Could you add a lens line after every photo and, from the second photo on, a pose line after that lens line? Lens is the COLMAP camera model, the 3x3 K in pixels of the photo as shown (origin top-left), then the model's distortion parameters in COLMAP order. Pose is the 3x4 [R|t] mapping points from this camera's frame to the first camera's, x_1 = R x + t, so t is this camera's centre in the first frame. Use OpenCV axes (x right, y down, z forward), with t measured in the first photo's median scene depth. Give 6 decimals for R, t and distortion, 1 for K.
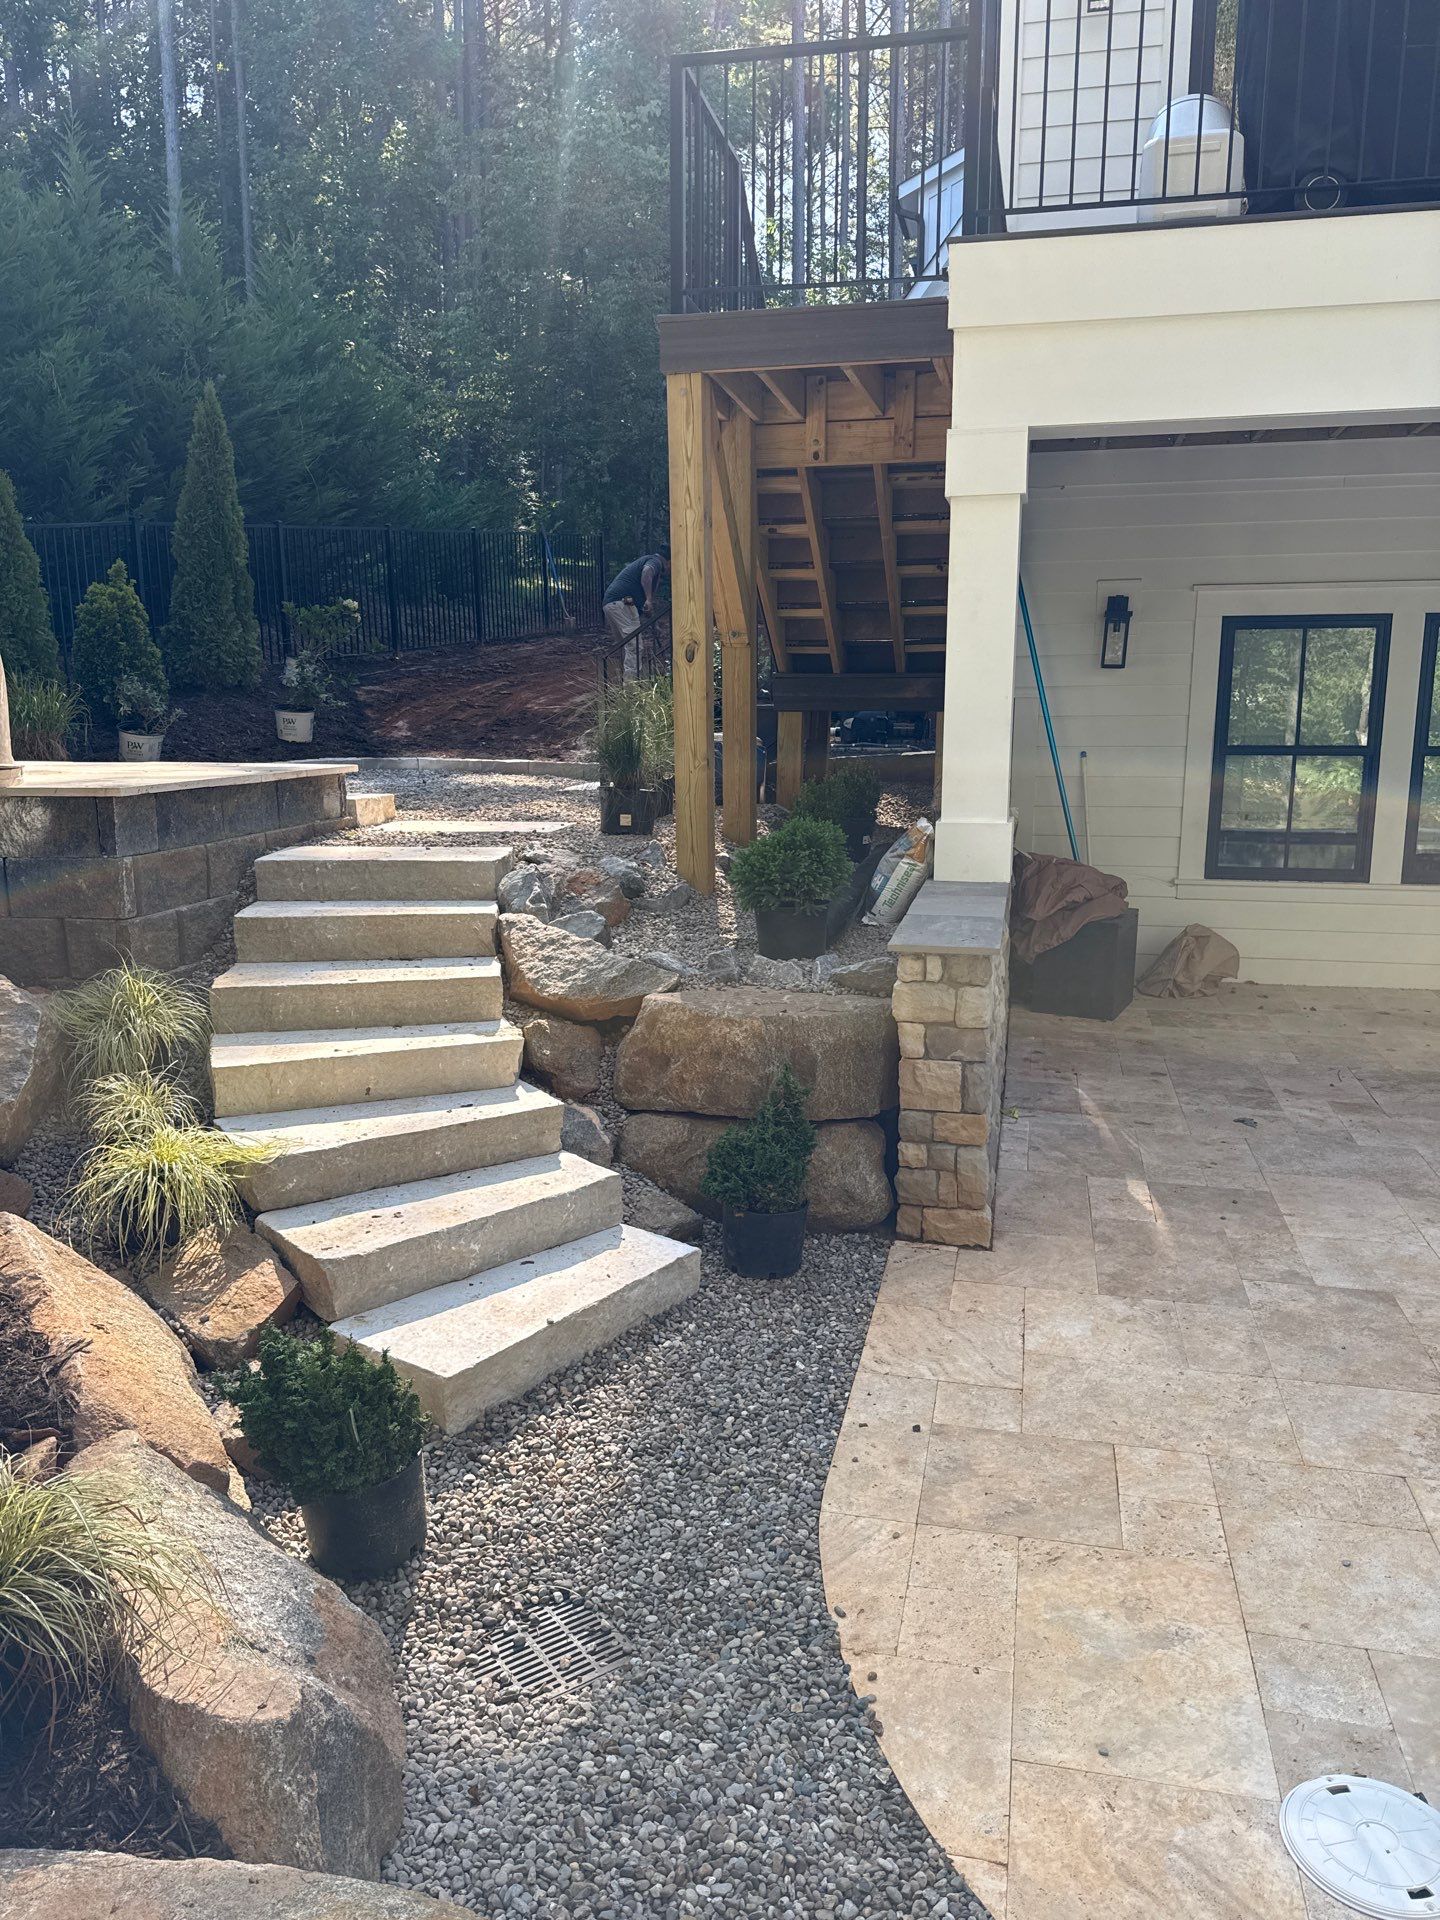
lens RADIAL K [[1322.6, 0, 729.9], [0, 1322.6, 947.6], [0, 0, 1]] dist [0.058652, -0.079610]
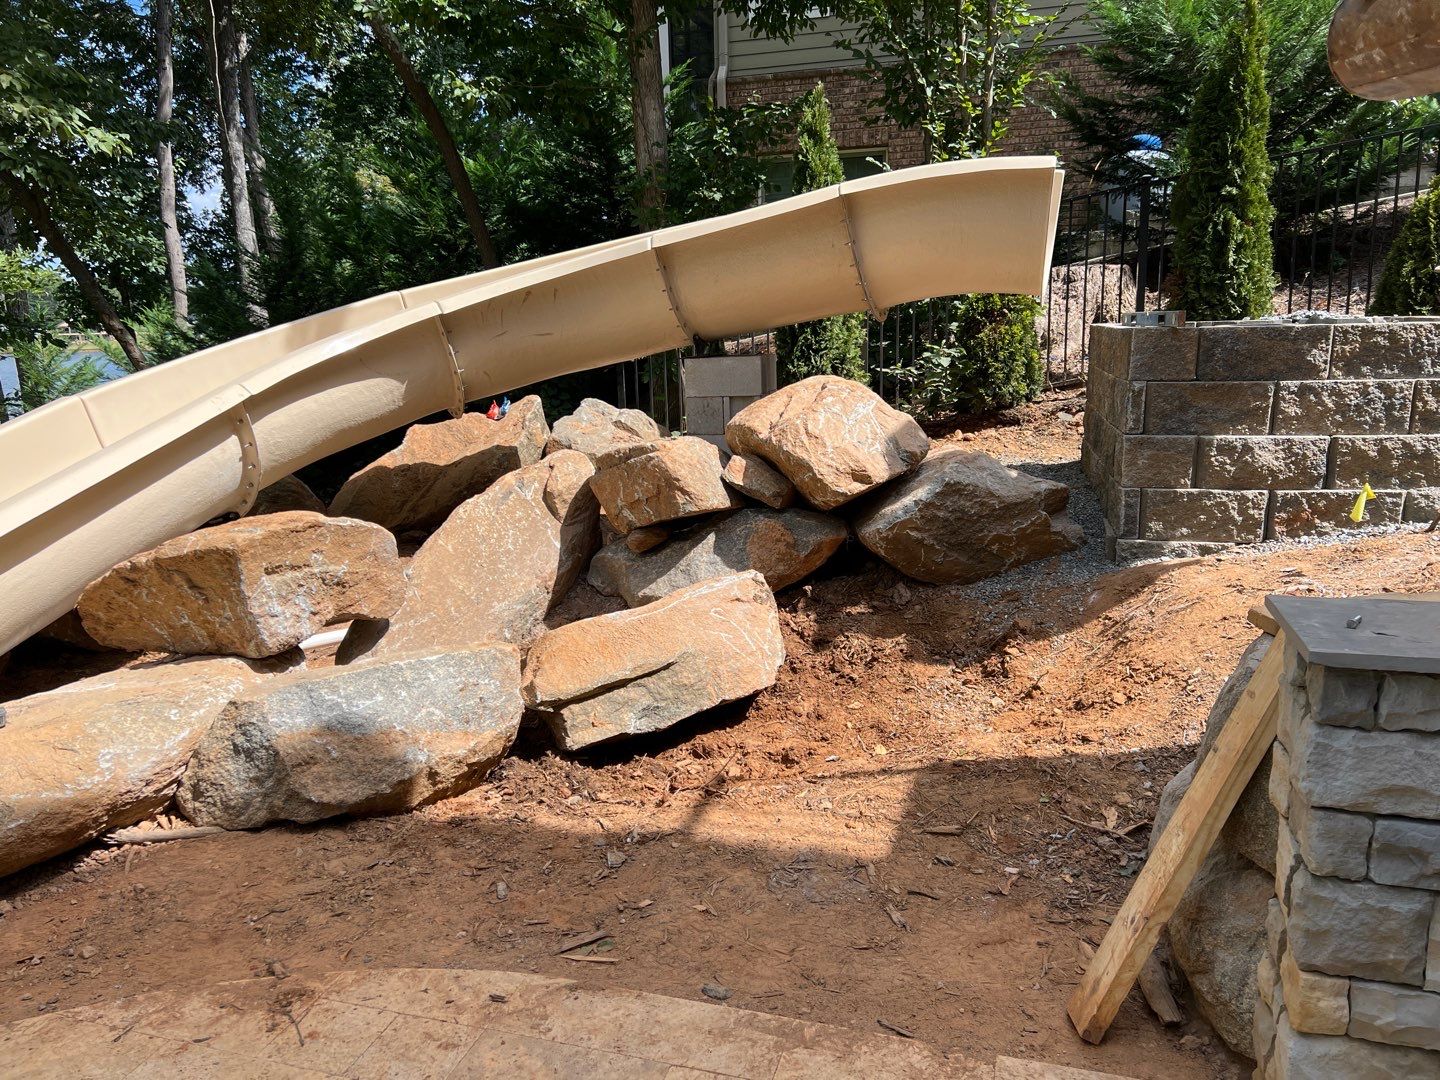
lens RADIAL K [[1057.0, 0, 694.5], [0, 1057.0, 548.0], [0, 0, 1]] dist [0.028948, -0.027330]
pose [[-0.066952, 0.214360, -0.974457, 0.585180], [-0.151974, 0.963062, 0.222295, -0.087140], [0.986114, 0.162975, -0.031902, 0.784542]]
